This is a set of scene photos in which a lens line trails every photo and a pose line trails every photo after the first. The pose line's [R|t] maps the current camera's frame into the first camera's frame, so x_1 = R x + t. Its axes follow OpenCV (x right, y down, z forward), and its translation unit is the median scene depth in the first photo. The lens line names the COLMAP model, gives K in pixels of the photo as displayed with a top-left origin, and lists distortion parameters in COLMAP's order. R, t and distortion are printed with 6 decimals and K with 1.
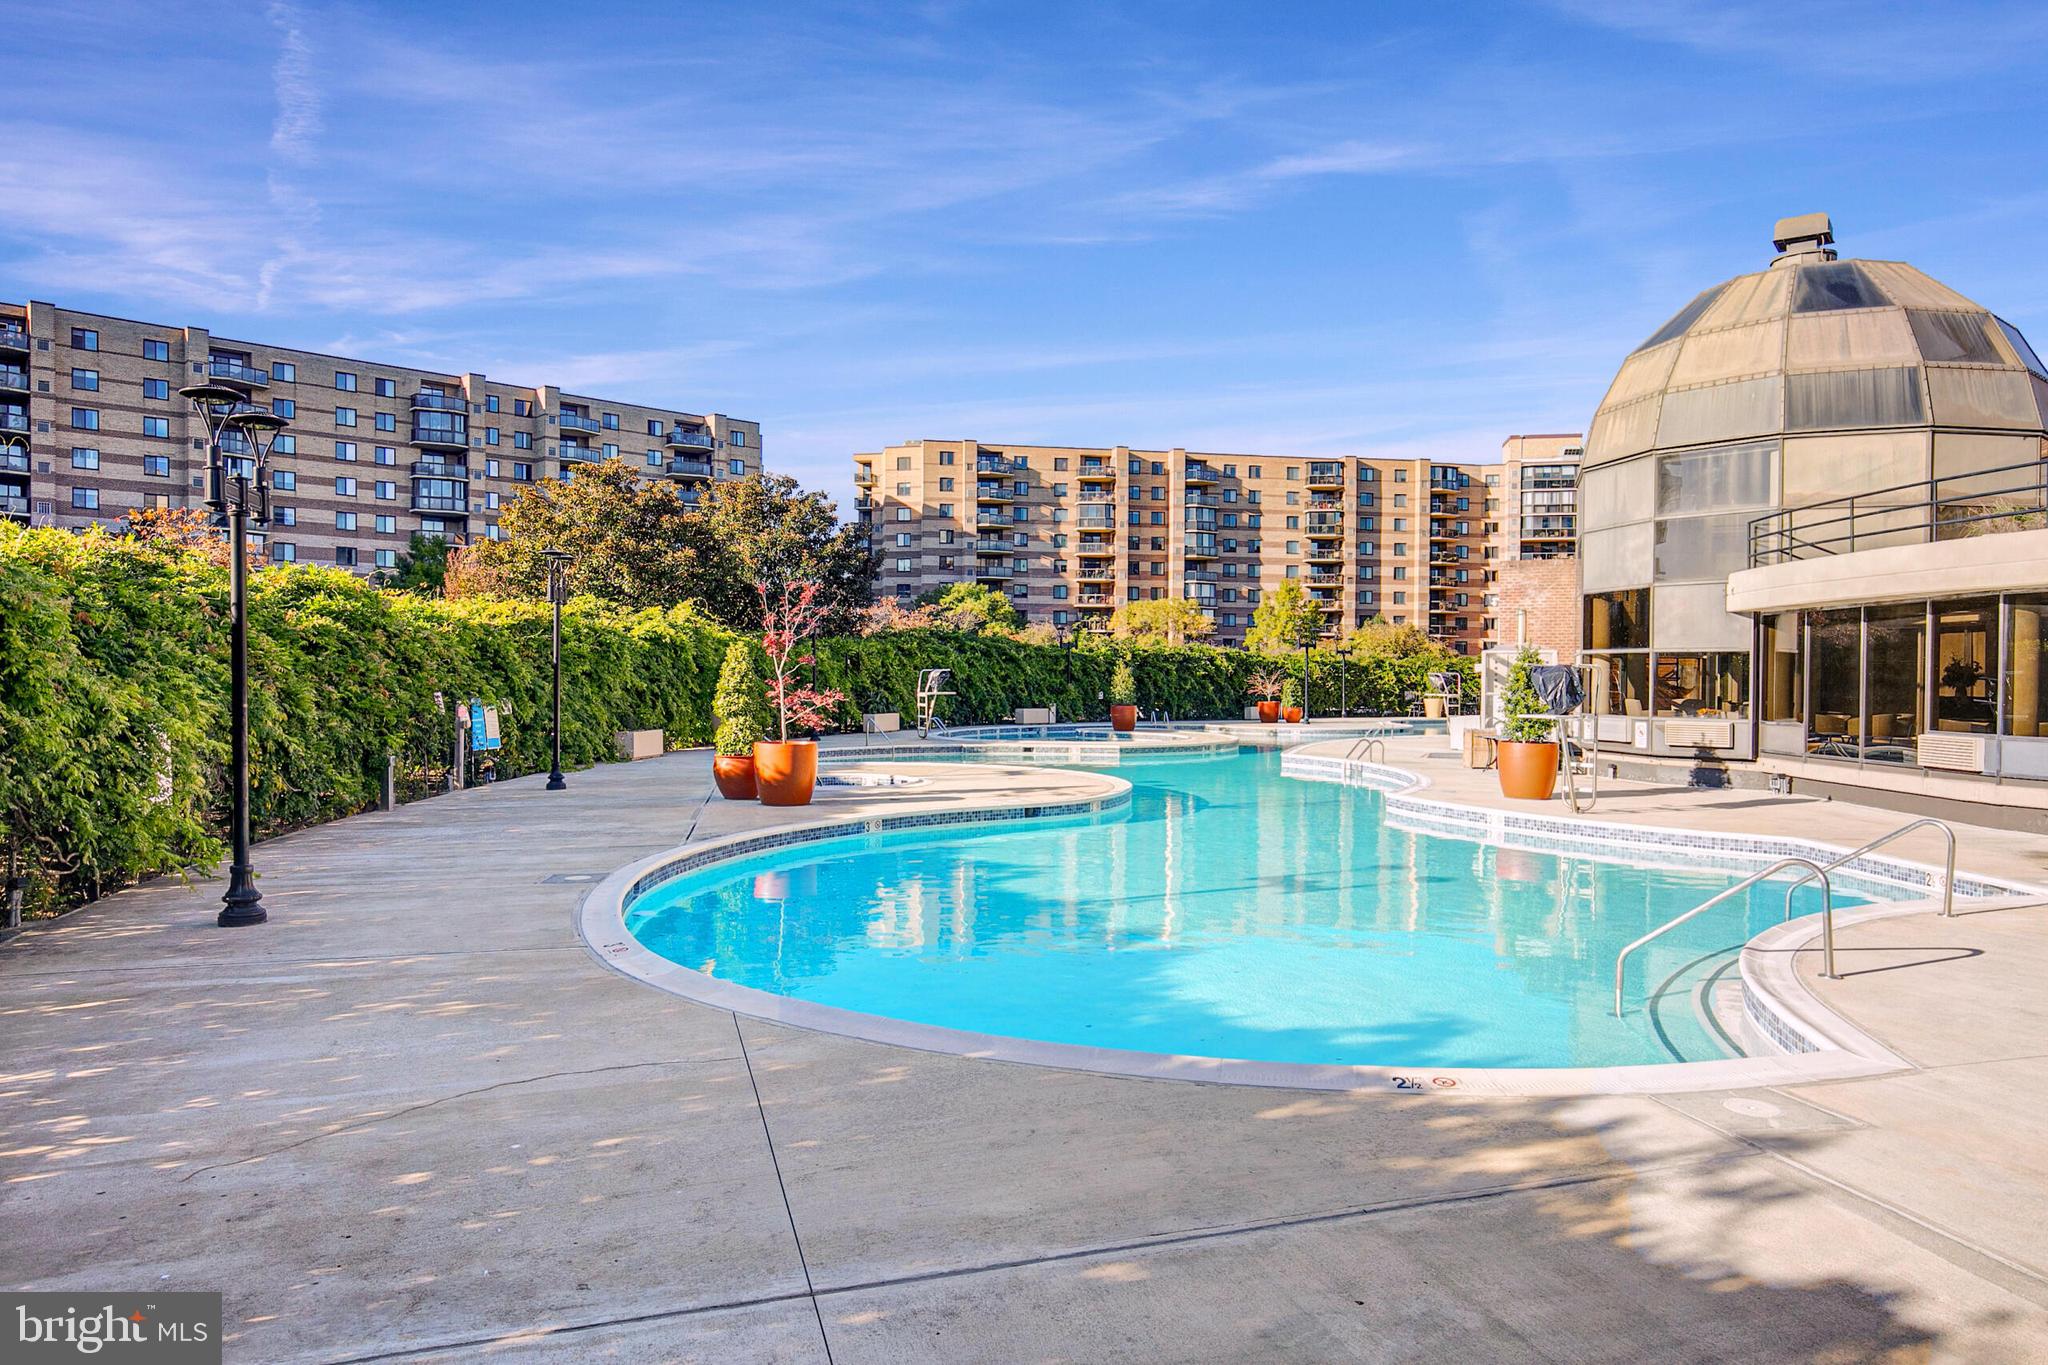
lens RADIAL K [[1238.3, 0, 1024.0], [0, 1238.3, 682.5], [0, 0, 1]] dist [-0.000217, 0.000165]
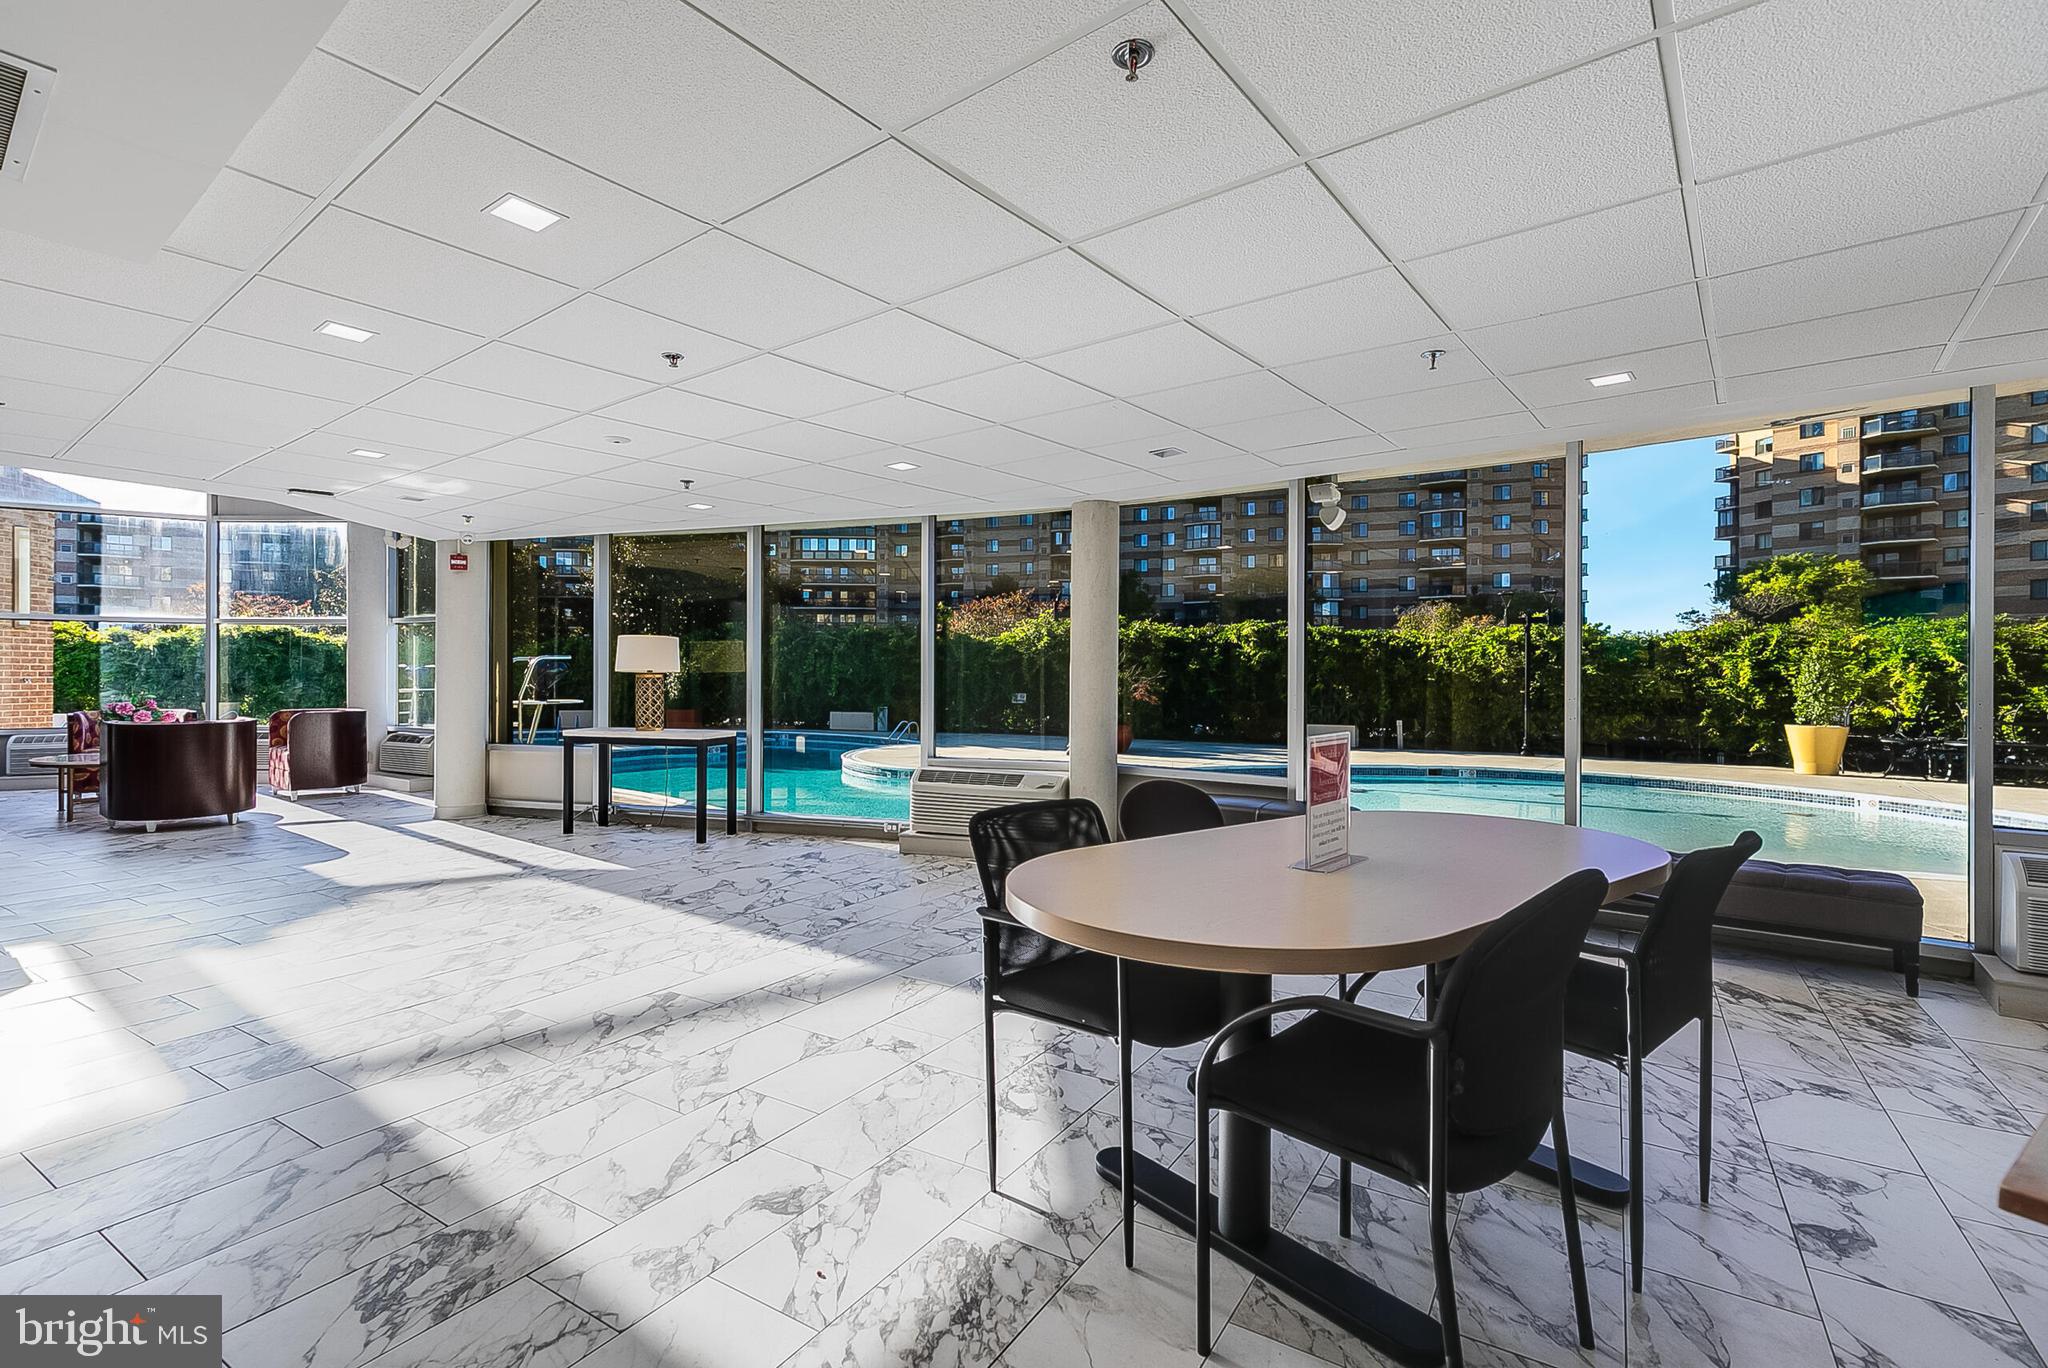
lens RADIAL K [[1021.8, 0, 1024.0], [0, 1021.8, 684.0], [0, 0, 1]] dist [-0.000300, -0.000039]
pose [[0.444914, 0.000918, -0.895573, 0.280759], [-0.001917, 0.999998, 0.000073, -0.000279], [0.895571, 0.001684, 0.444915, 0.271657]]
